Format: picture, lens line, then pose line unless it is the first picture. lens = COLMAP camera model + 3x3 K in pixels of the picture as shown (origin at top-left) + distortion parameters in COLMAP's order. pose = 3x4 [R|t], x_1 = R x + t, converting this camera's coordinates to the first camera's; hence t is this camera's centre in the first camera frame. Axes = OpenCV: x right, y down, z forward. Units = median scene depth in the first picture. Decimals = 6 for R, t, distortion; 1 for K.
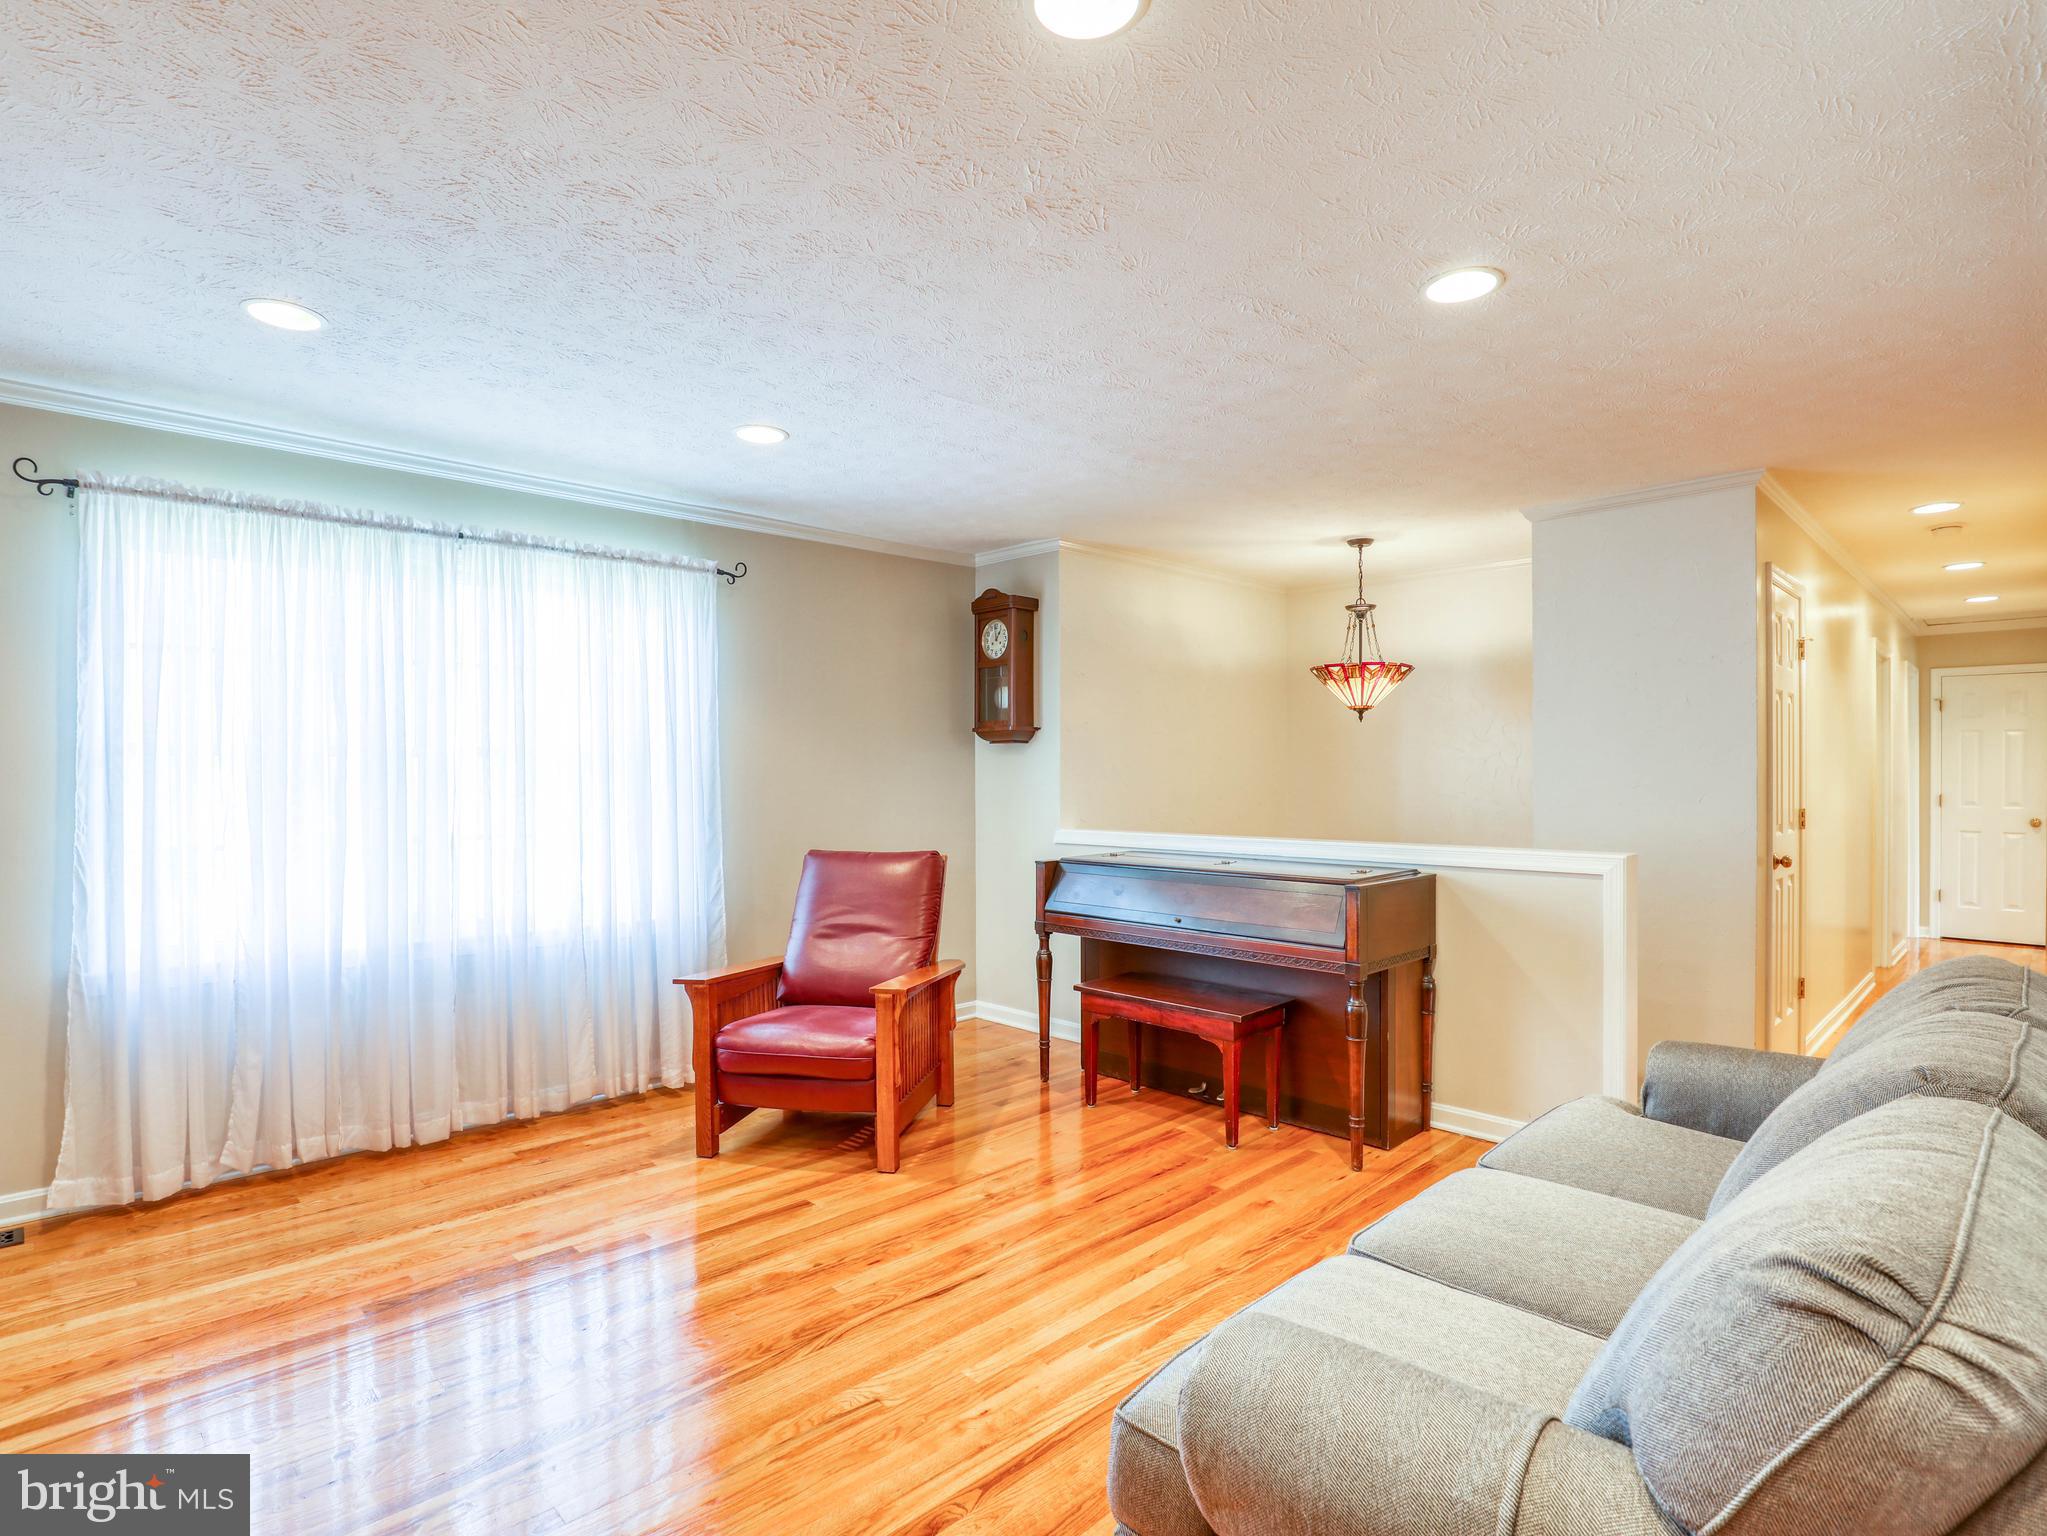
lens RADIAL K [[1057.7, 0, 1009.8], [0, 1057.7, 768.8], [0, 0, 1]] dist [-0.032728, 0.003973]
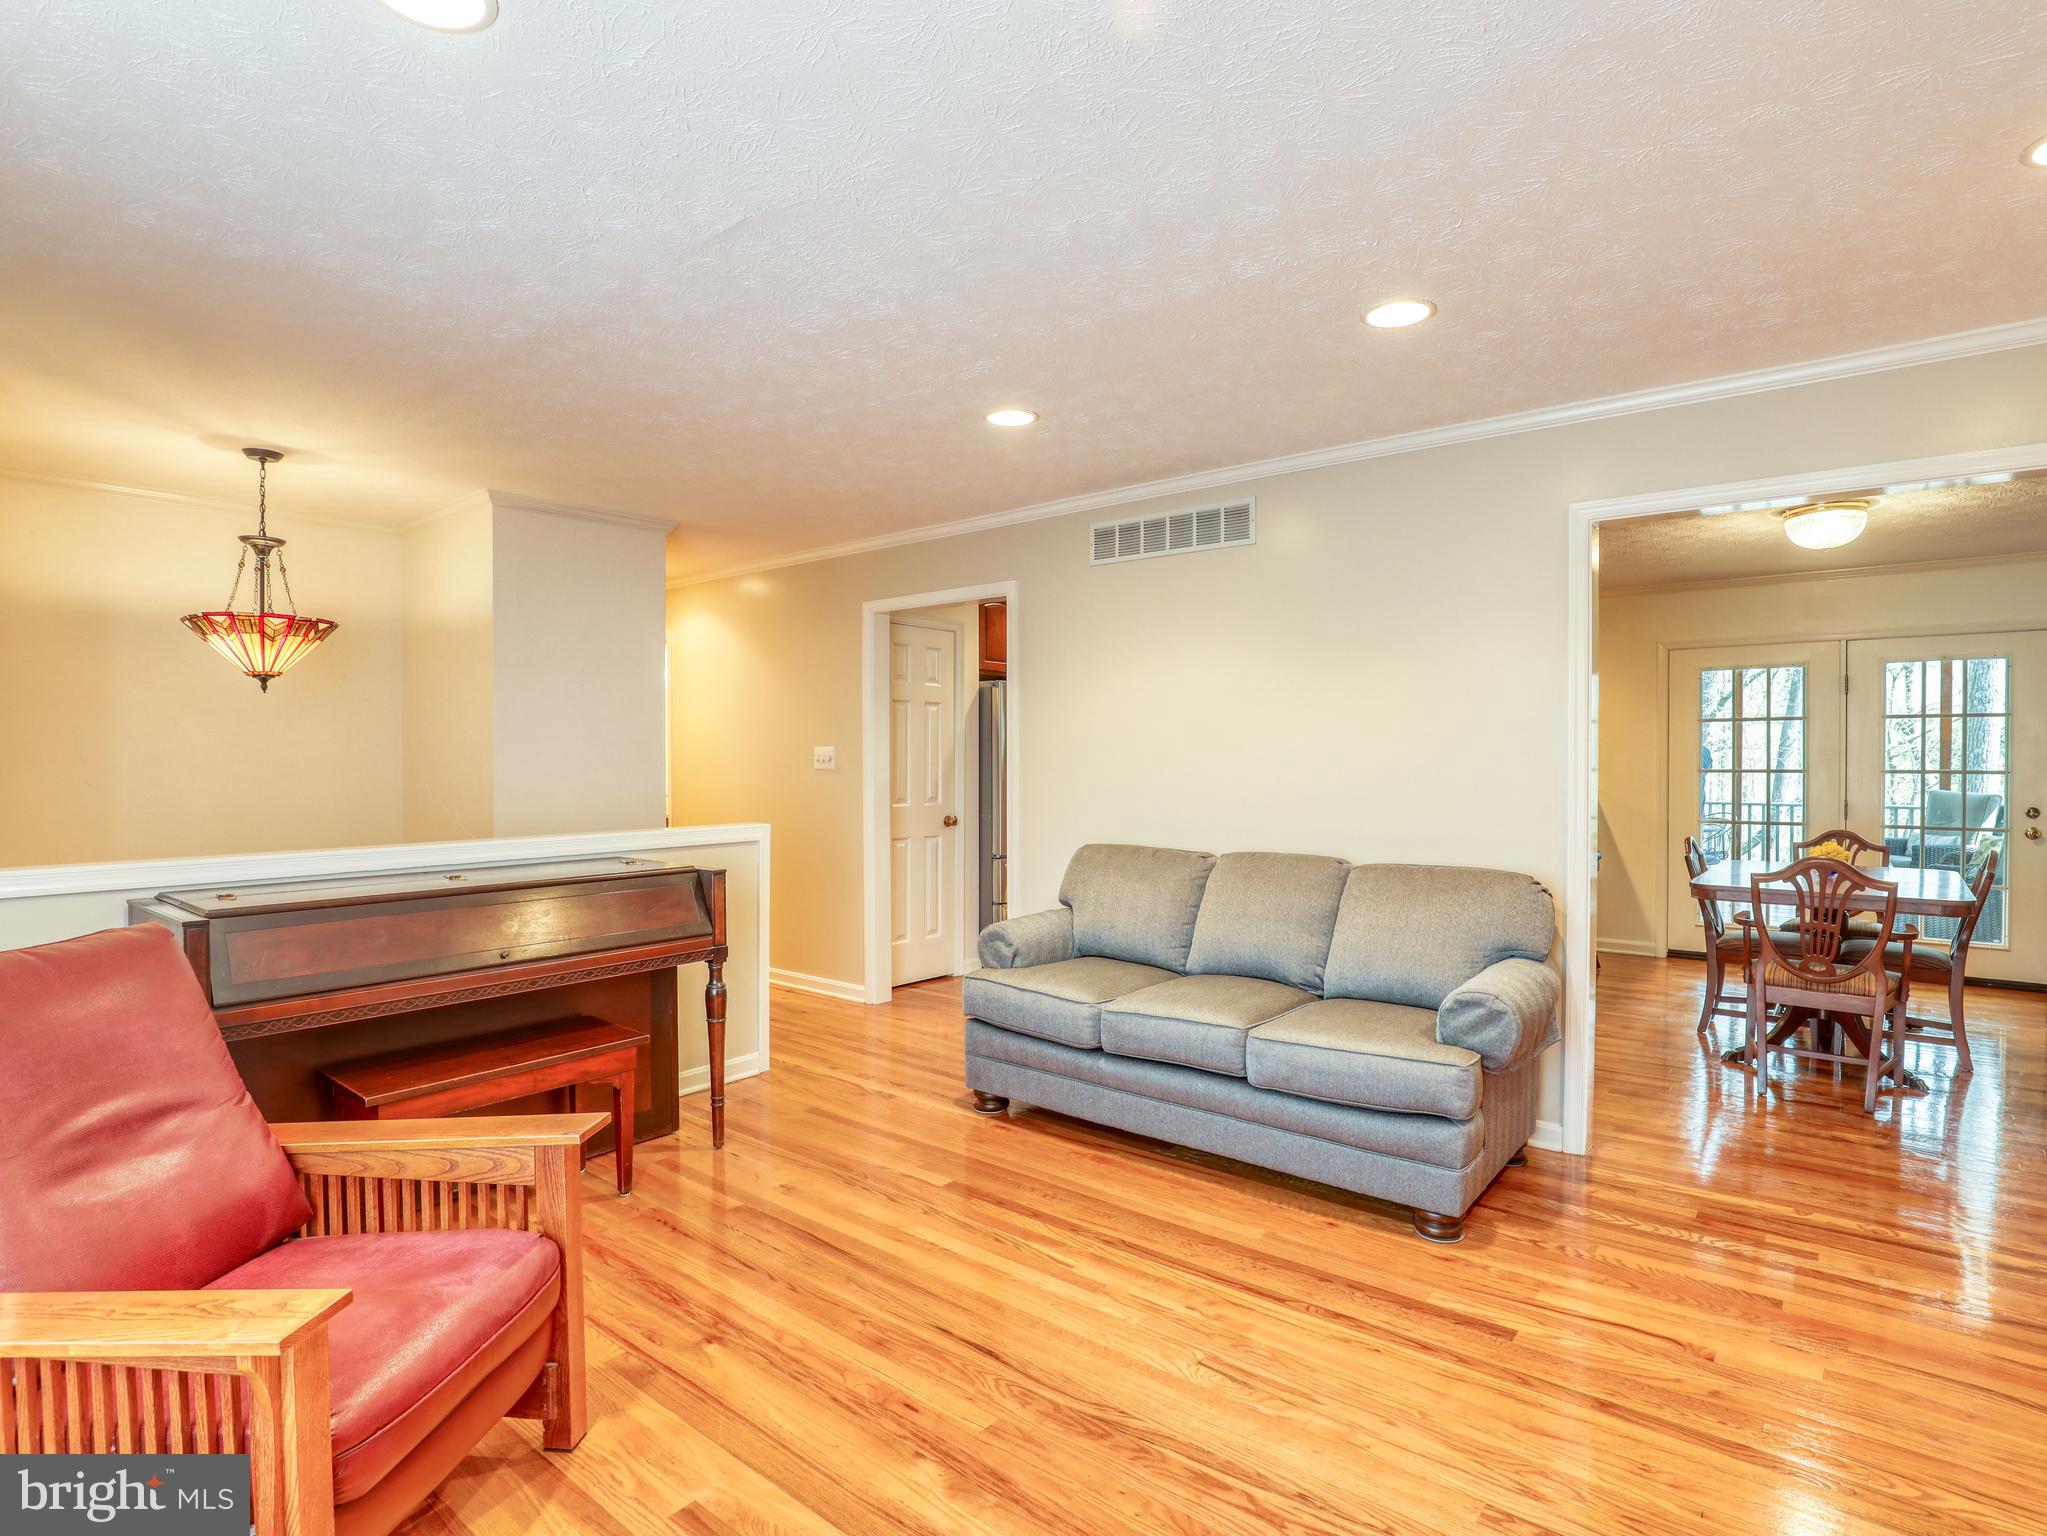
lens RADIAL K [[1057.7, 0, 1027.6], [0, 1057.7, 773.8], [0, 0, 1]] dist [-0.032728, 0.003973]
pose [[-0.125000, -0.013656, 0.992063, -0.541772], [-0.003817, 0.999904, 0.013283, 0.001773], [-0.992149, -0.002127, -0.125040, 0.622790]]
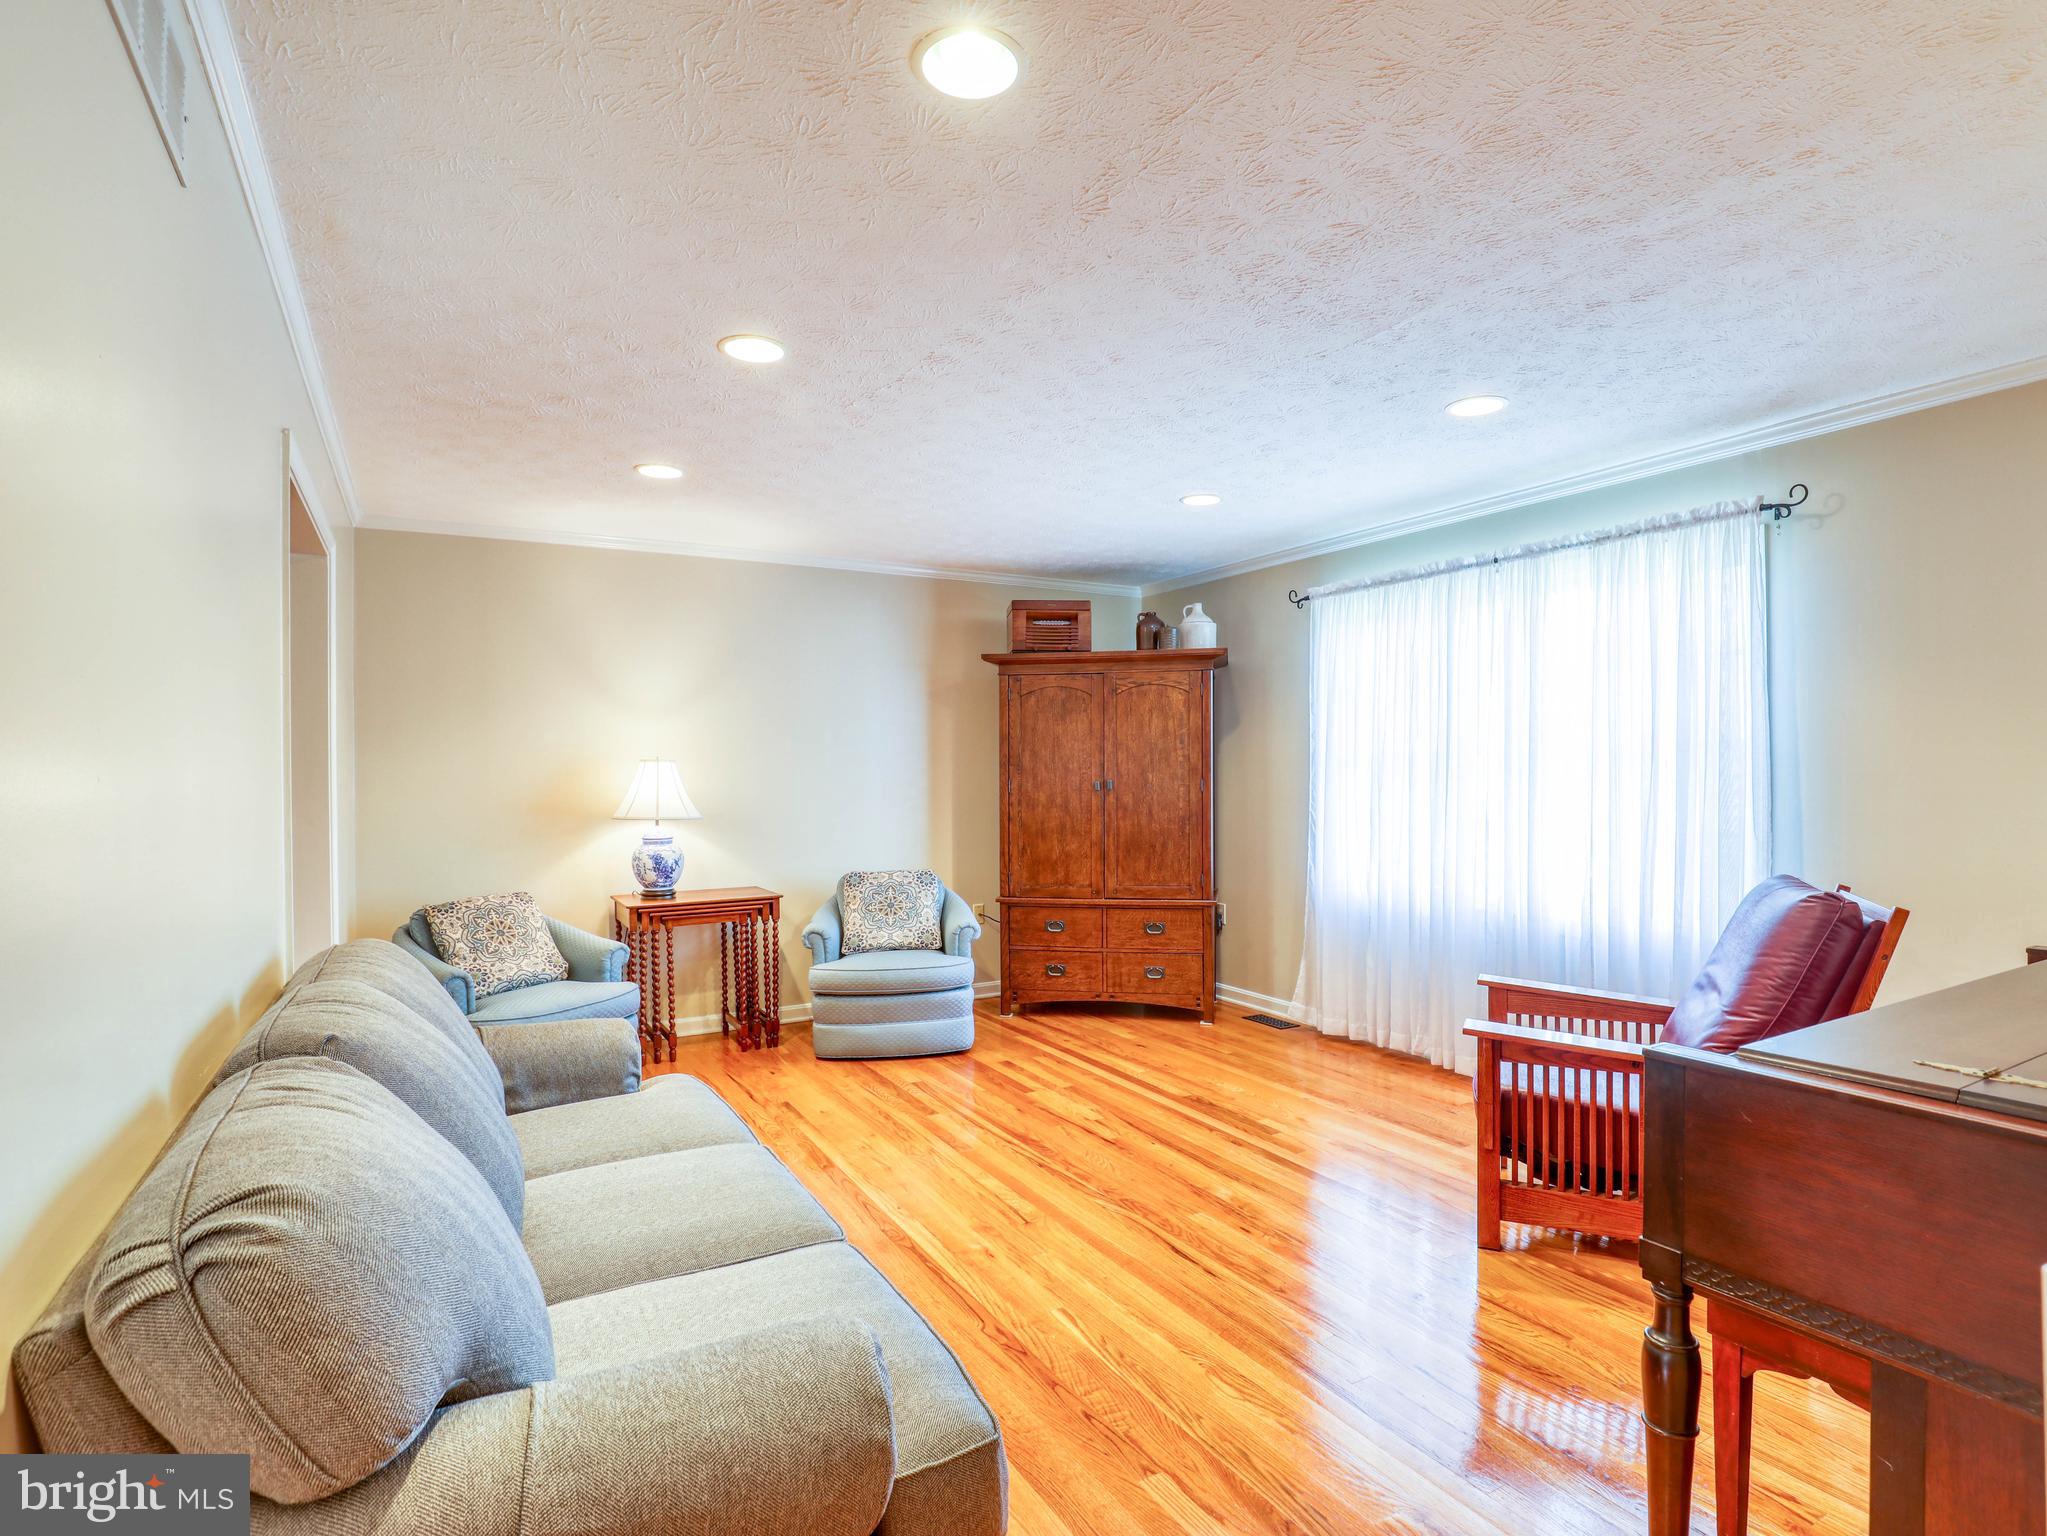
lens RADIAL K [[1057.7, 0, 1027.5], [0, 1057.7, 766.4], [0, 0, 1]] dist [-0.032728, 0.003973]
pose [[-0.241997, 0.003613, -0.970270, 0.594568], [0.017275, 0.999851, -0.000586, -0.004594], [0.970123, -0.016903, -0.242023, 0.647659]]
